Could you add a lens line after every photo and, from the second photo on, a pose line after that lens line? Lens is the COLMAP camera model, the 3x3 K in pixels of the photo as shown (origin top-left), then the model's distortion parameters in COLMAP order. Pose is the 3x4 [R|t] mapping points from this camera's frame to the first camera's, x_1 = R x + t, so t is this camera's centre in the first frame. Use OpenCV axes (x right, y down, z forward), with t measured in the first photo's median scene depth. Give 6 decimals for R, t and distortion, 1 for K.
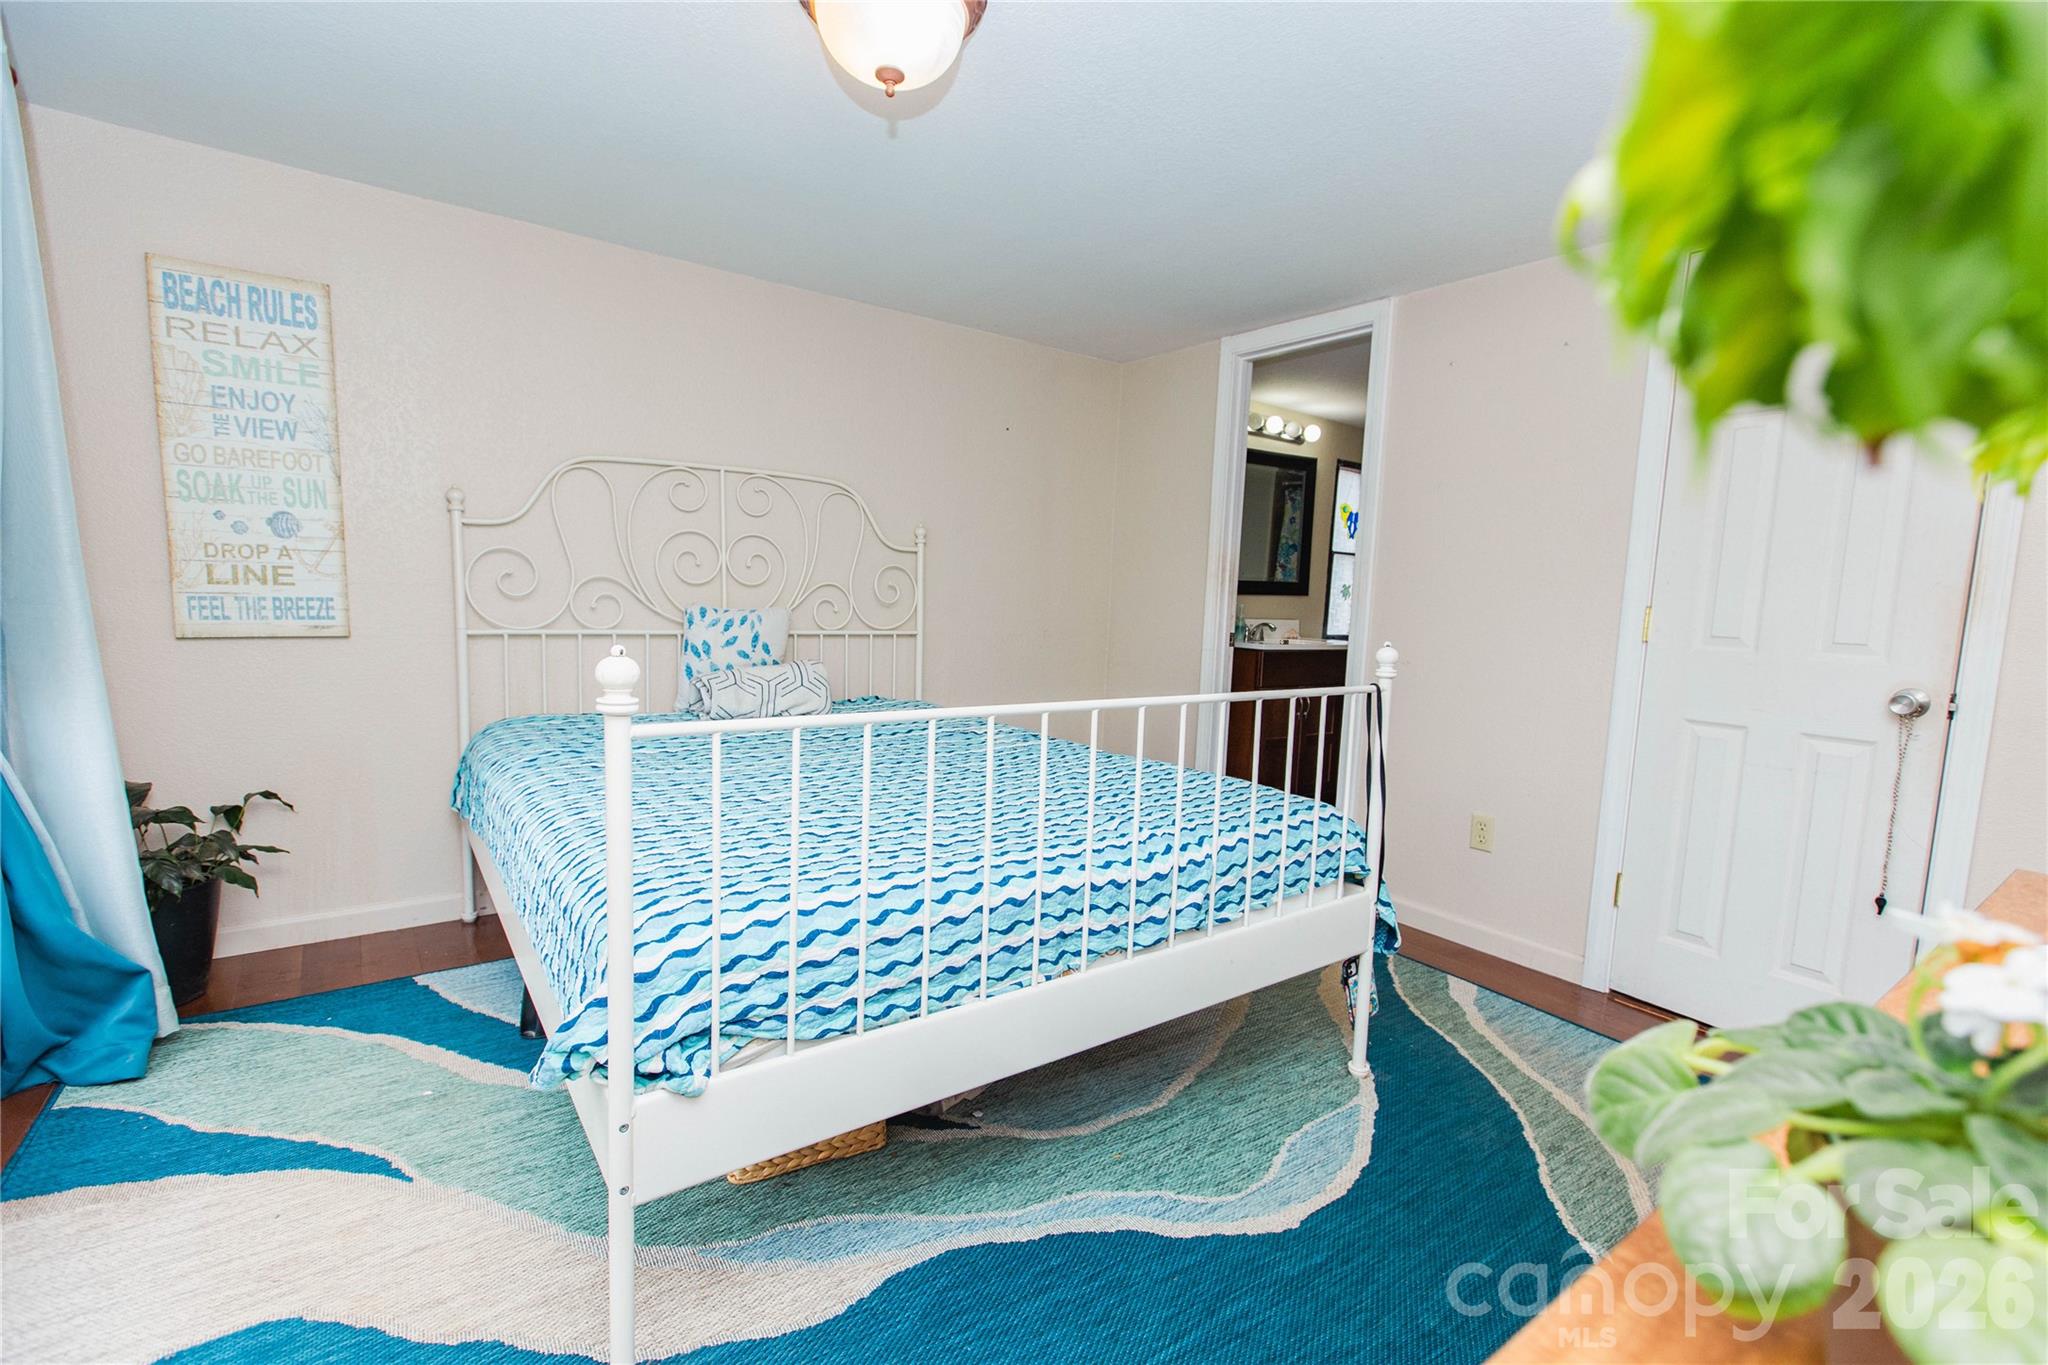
lens RADIAL K [[912.6, 0, 1019.6], [0, 912.6, 681.0], [0, 0, 1]] dist [0.011899, 0.000046]
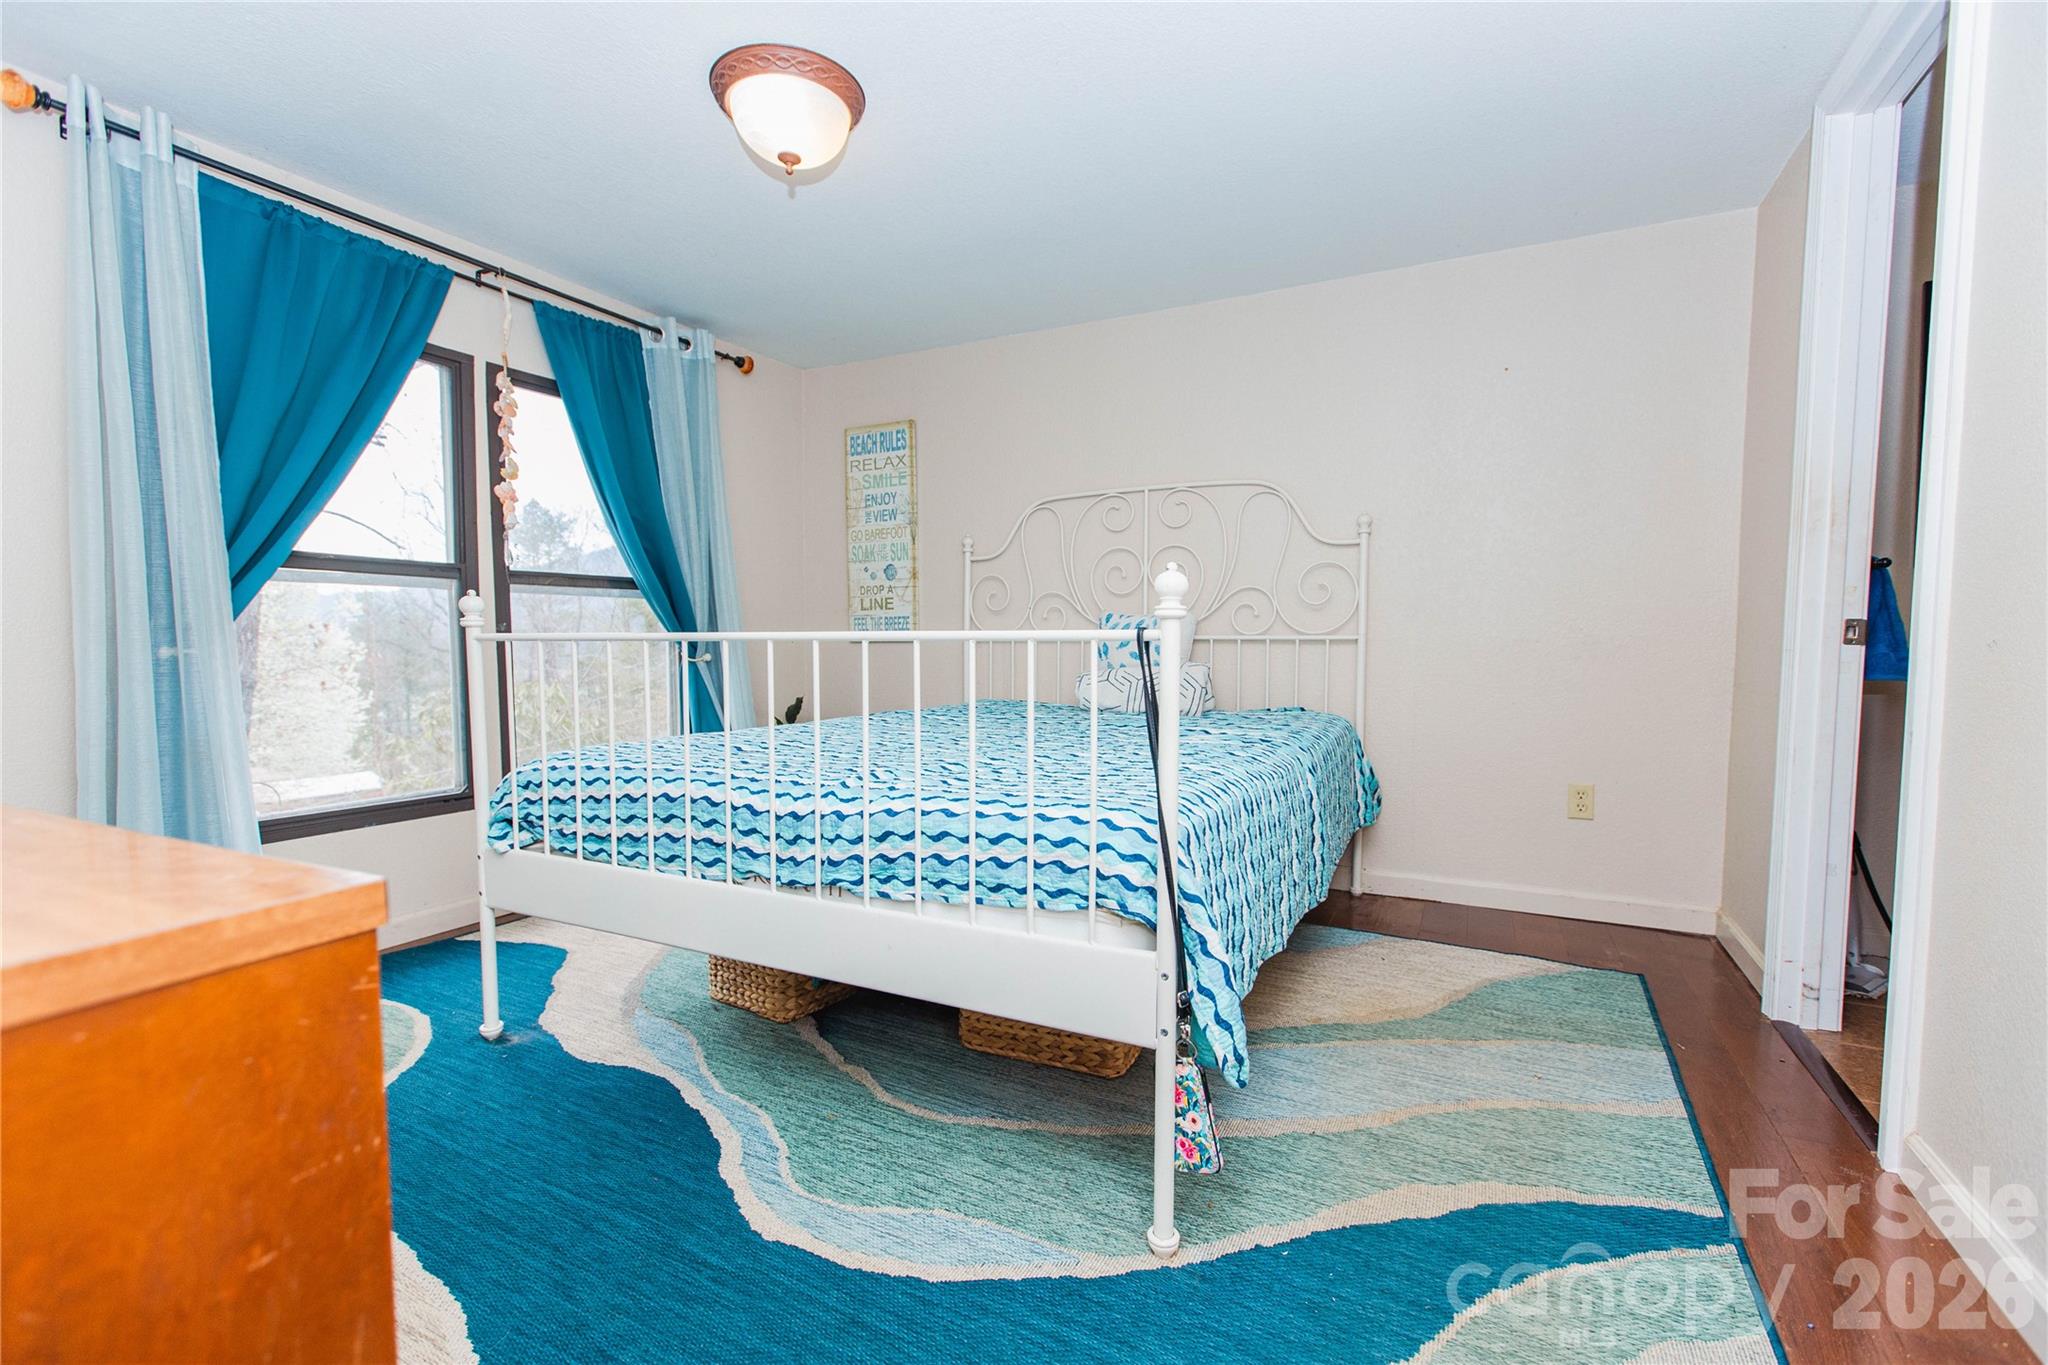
lens RADIAL K [[893.0, 0, 1020.5], [0, 893.0, 689.6], [0, 0, 1]] dist [0.001593, 0.000159]
pose [[0.461142, 0.015563, -0.887190, 0.726720], [-0.072292, 0.997181, -0.020083, 0.053301], [0.884377, 0.073397, 0.460967, 0.501196]]
